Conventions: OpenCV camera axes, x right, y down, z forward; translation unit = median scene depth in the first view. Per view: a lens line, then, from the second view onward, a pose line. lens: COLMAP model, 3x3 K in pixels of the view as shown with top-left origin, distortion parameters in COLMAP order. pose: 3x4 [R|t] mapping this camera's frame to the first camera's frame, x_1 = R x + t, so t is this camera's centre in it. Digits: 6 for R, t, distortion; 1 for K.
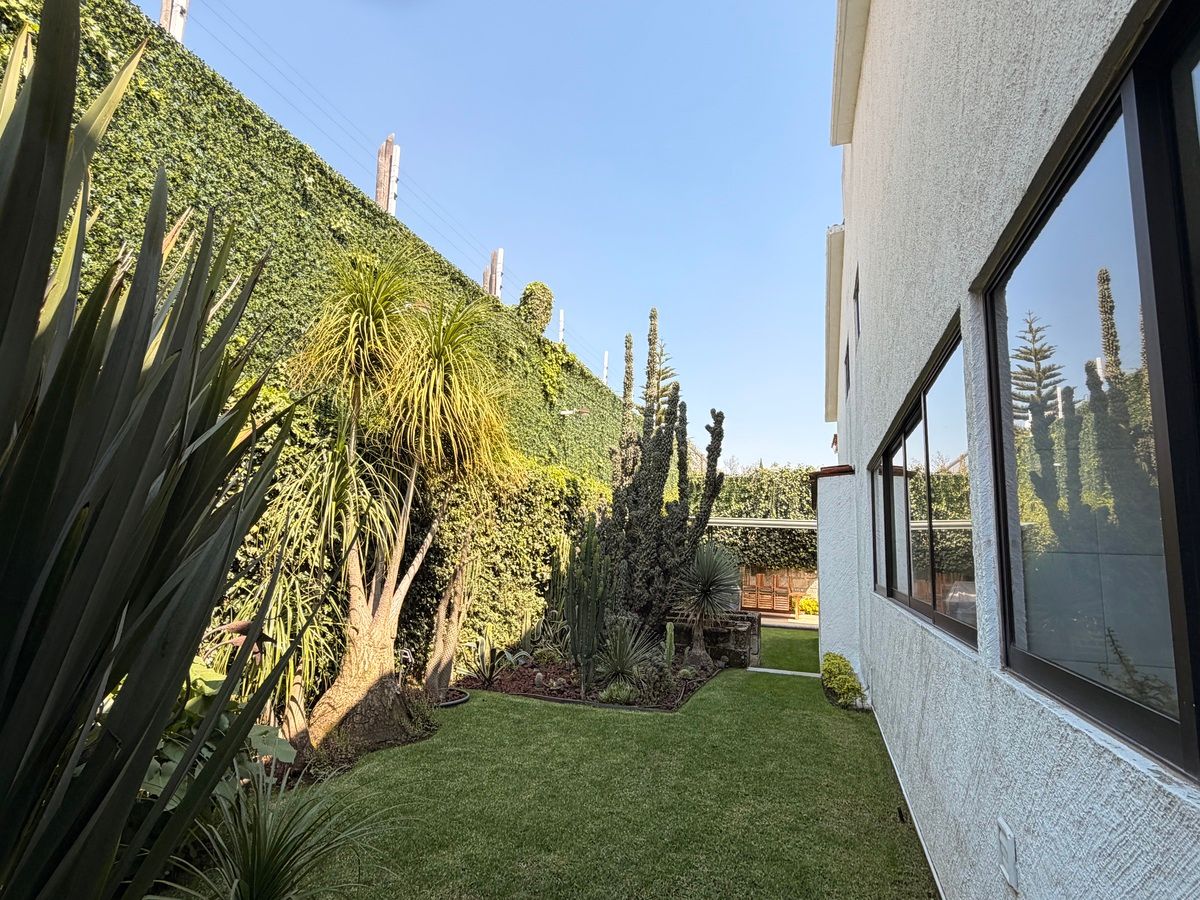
lens RADIAL K [[639.7, 0, 597.6], [0, 639.7, 453.9], [0, 0, 1]] dist [-0.002496, 0.000168]
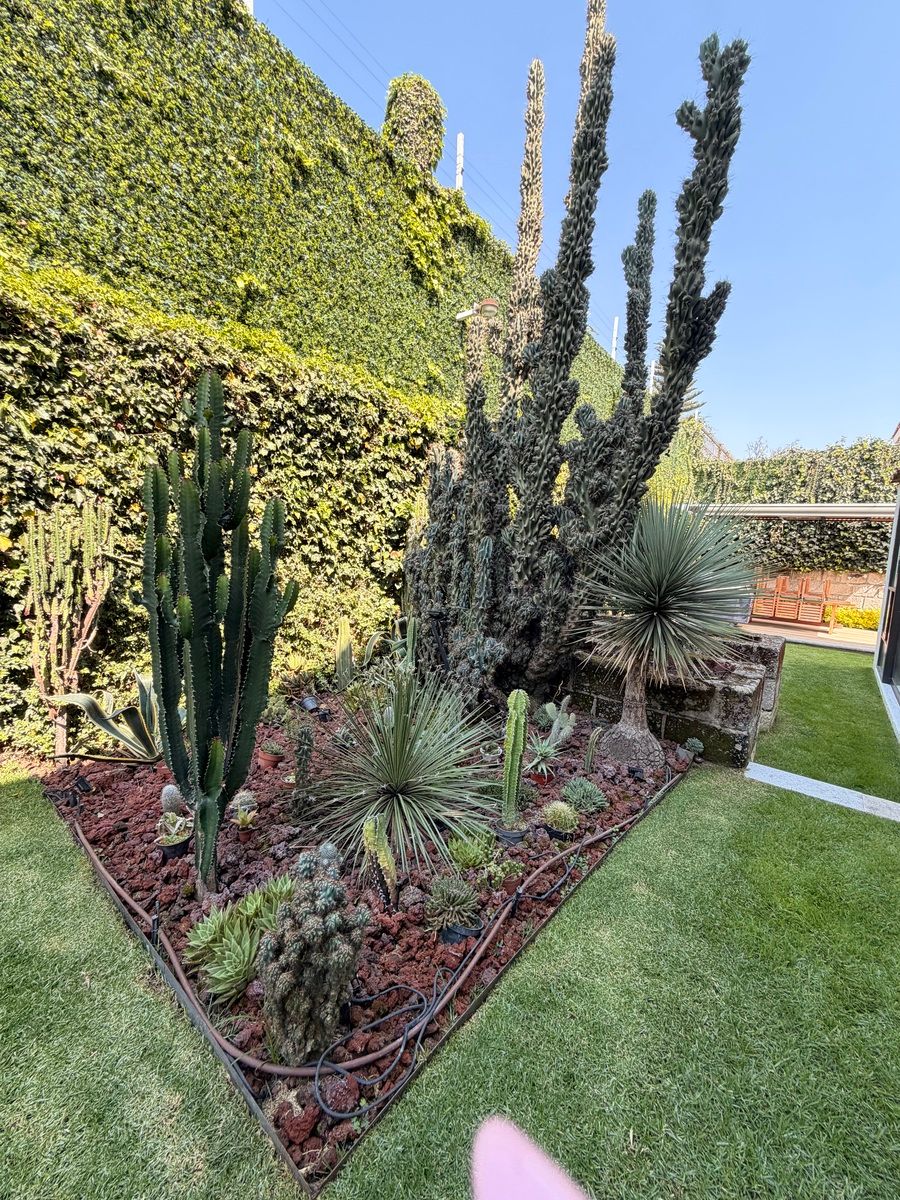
lens RADIAL K [[502.0, 0, 428.5], [0, 502.0, 599.6], [0, 0, 1]] dist [-0.002384, 0.000099]
pose [[0.935087, 0.049841, -0.350897, 0.124852], [0.036844, 0.971028, 0.236109, 0.106590], [0.352499, -0.233711, 0.906159, 0.551640]]
